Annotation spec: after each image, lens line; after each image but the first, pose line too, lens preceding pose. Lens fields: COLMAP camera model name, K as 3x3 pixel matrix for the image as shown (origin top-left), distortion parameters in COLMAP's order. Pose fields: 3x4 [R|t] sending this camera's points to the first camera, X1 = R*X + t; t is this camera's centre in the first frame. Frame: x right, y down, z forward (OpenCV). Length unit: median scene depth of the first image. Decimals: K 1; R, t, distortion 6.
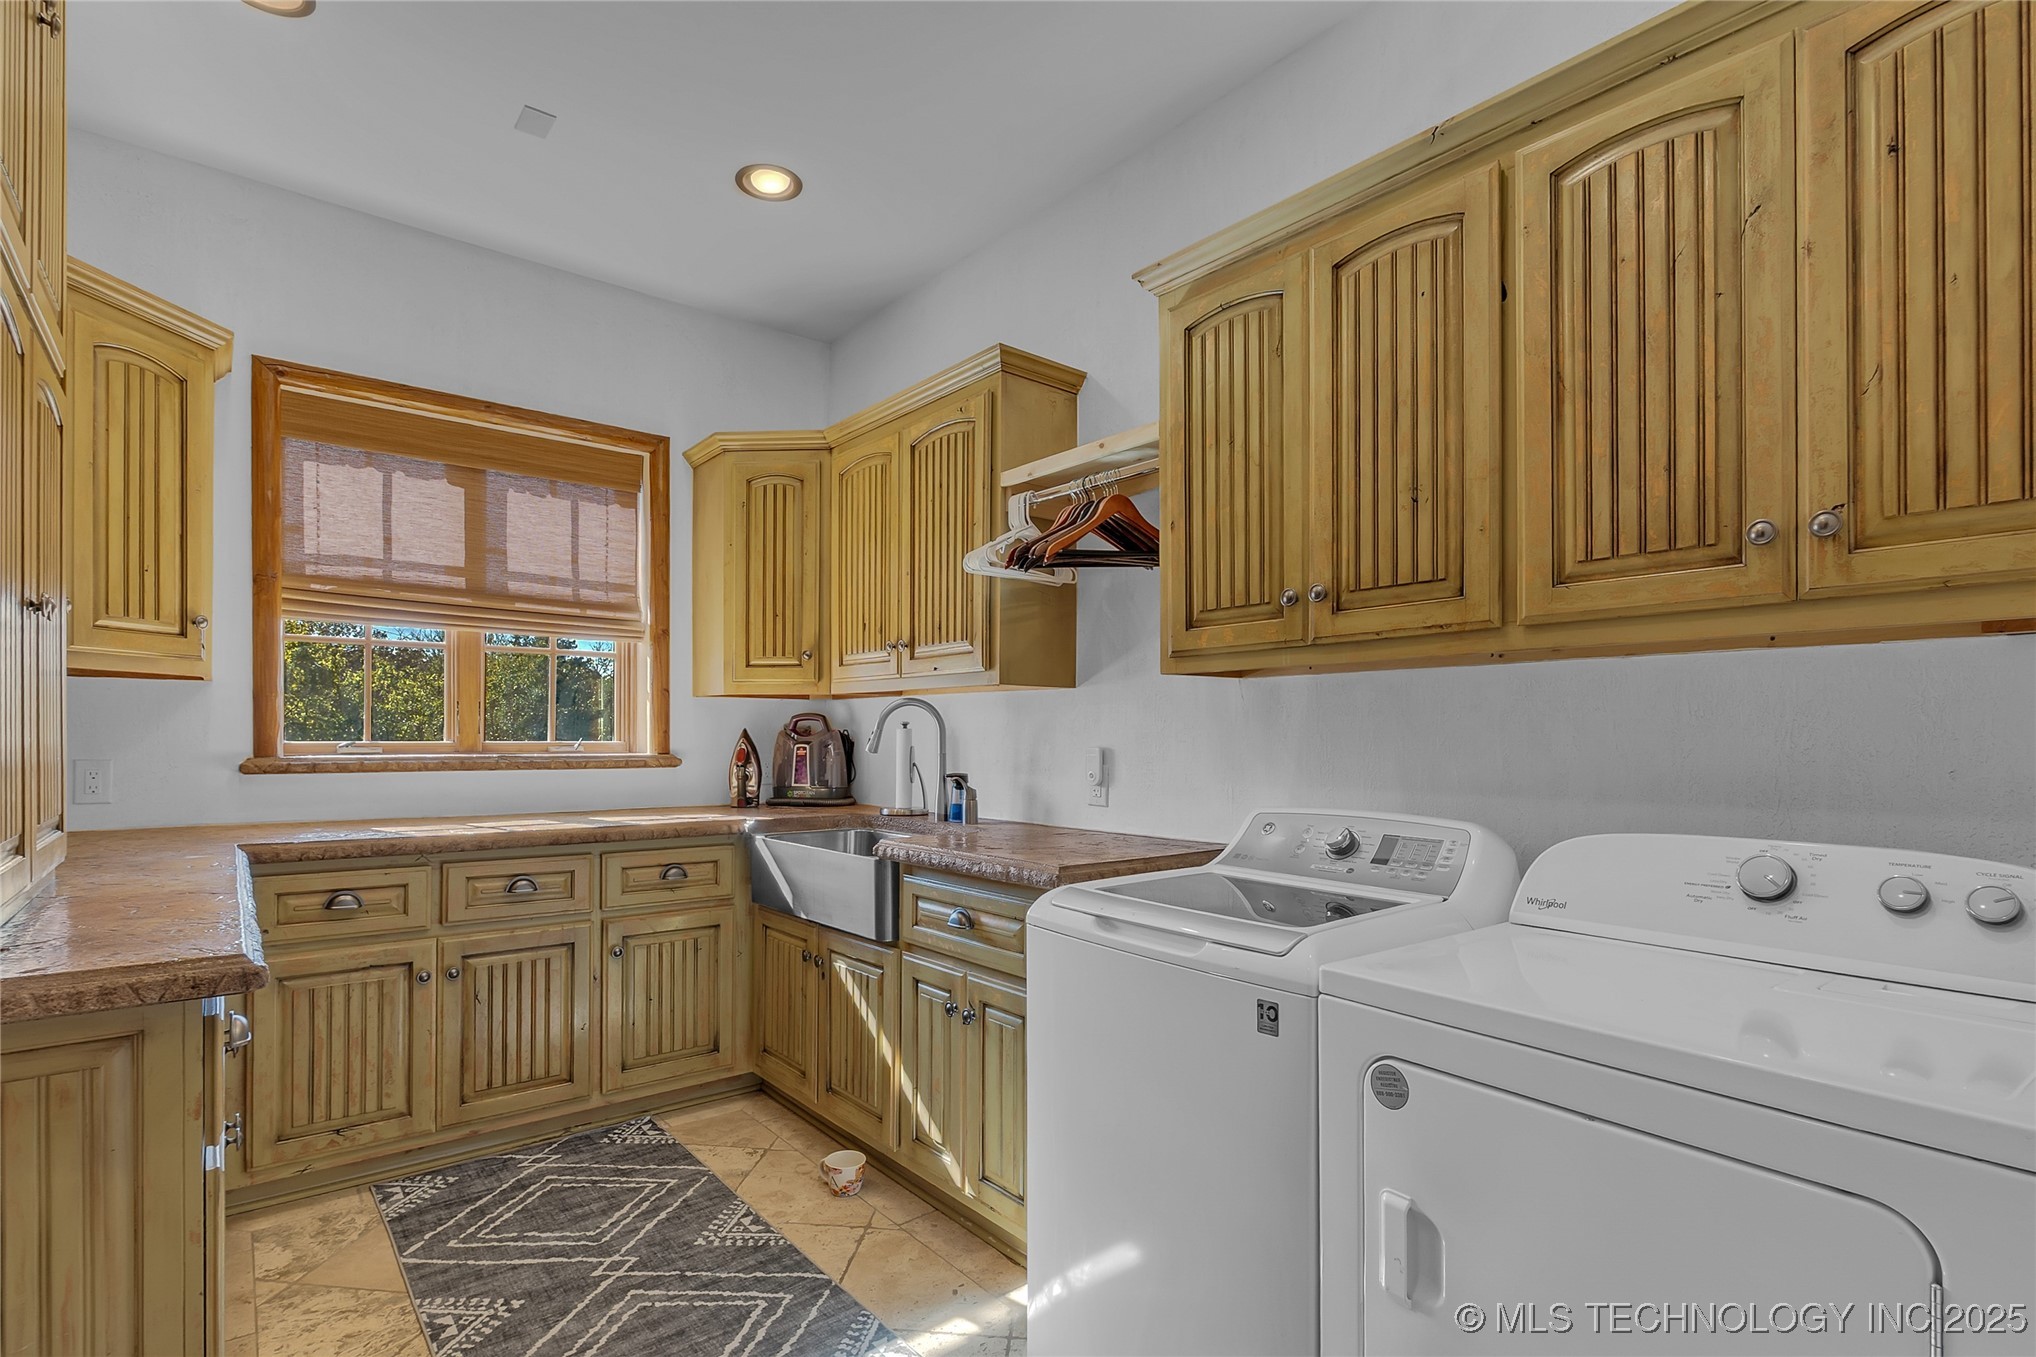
lens RADIAL K [[964.7, 0, 1018.0], [0, 964.7, 731.8], [0, 0, 1]] dist [-0.000978, 0.000067]
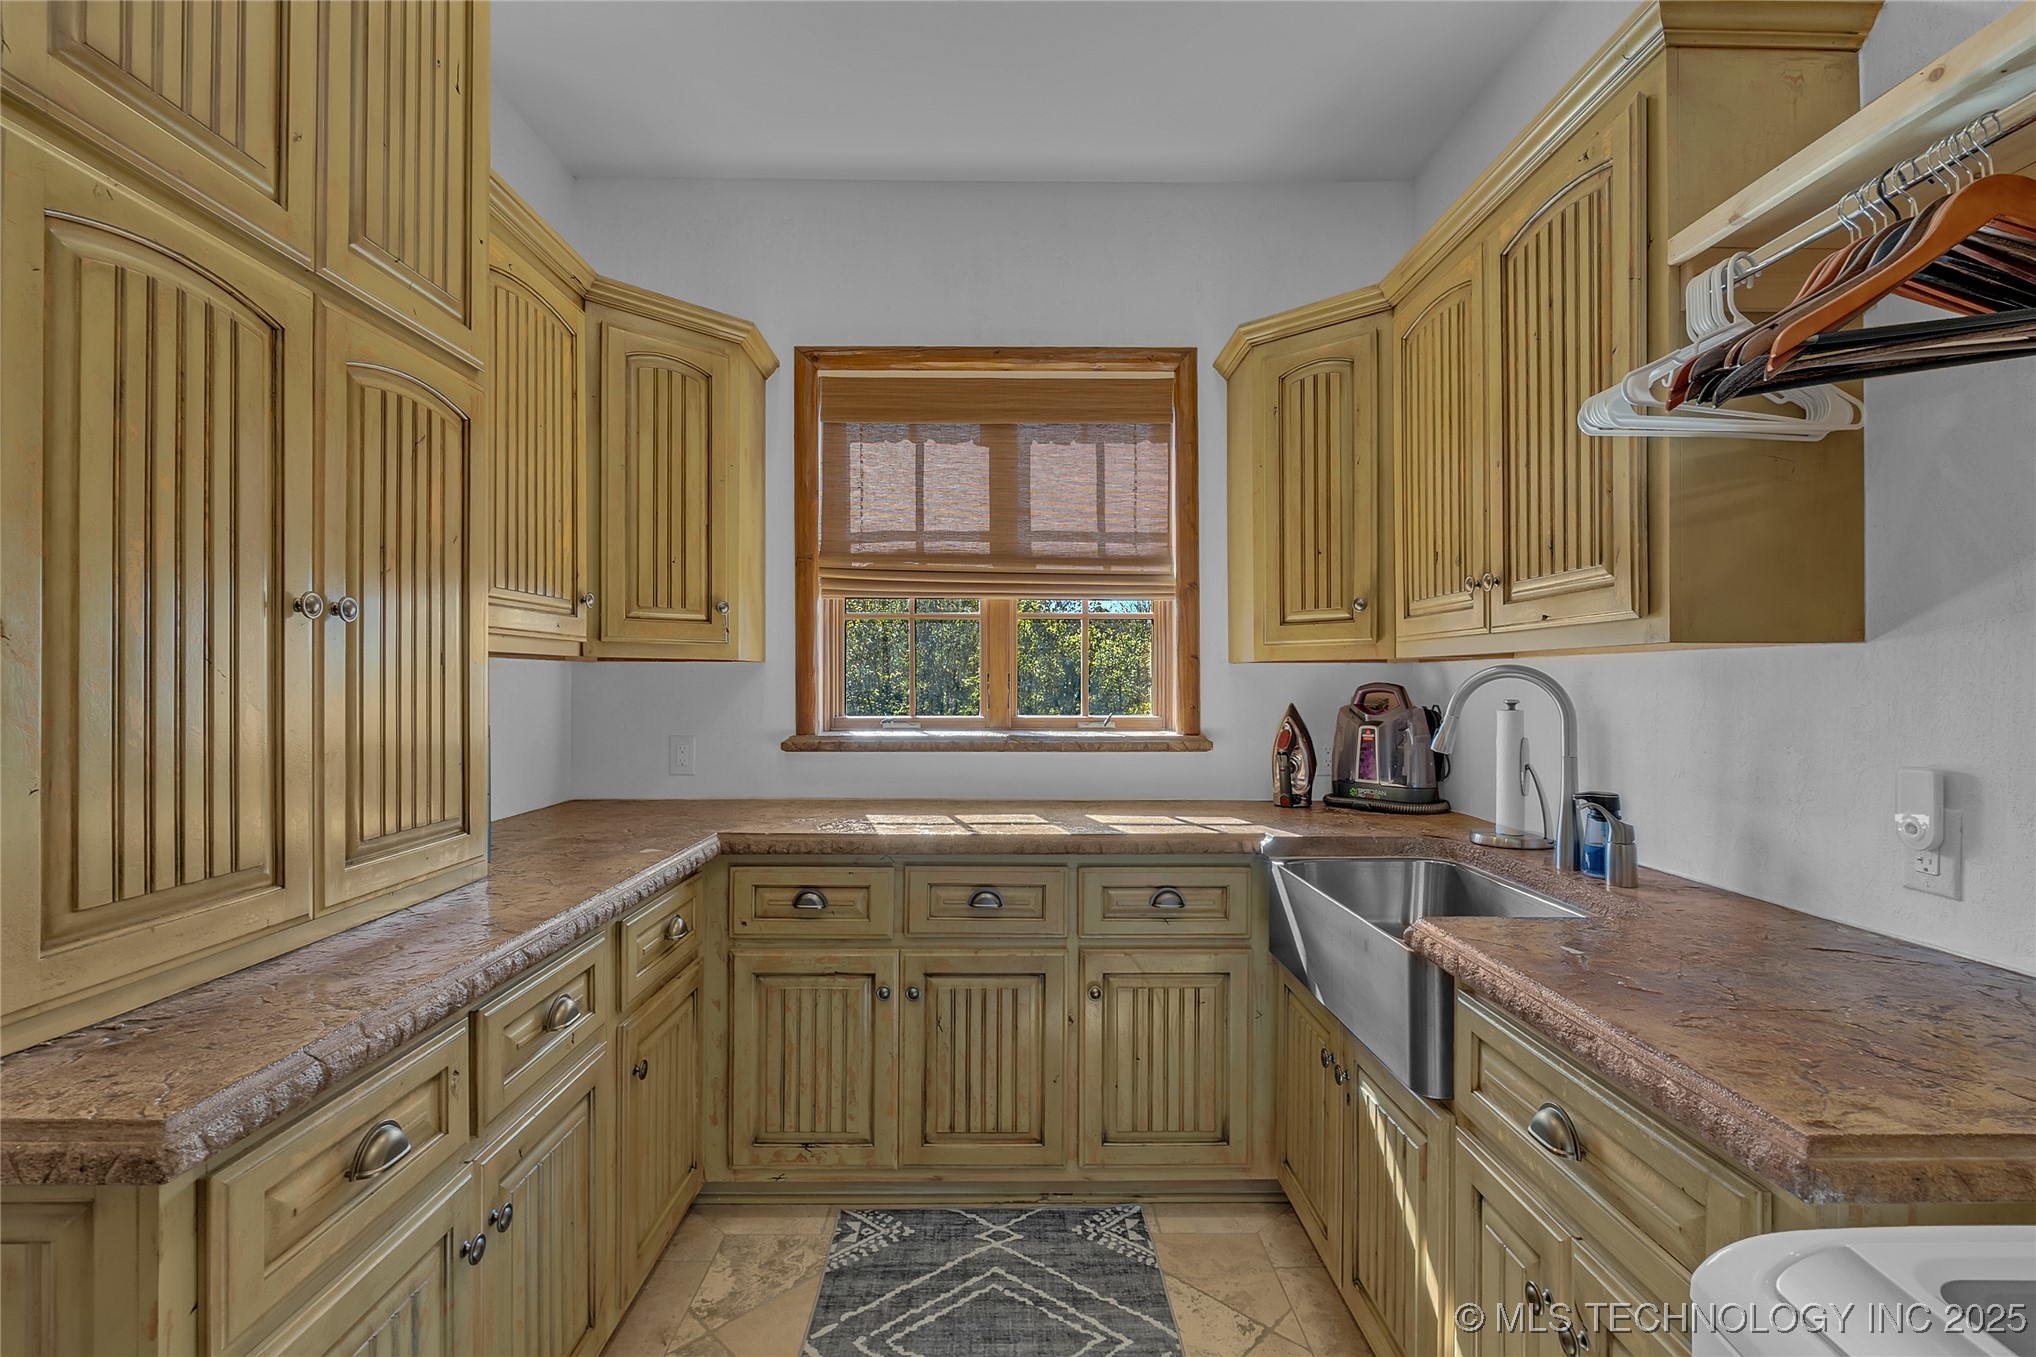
lens RADIAL K [[946.3, 0, 1011.0], [0, 946.3, 676.5], [0, 0, 1]] dist [-0.006721, 0.000208]
pose [[0.776891, -0.008350, -0.629580, 0.023193], [0.005246, 0.999963, -0.006789, -0.027289], [0.629613, 0.001971, 0.776906, 0.350516]]
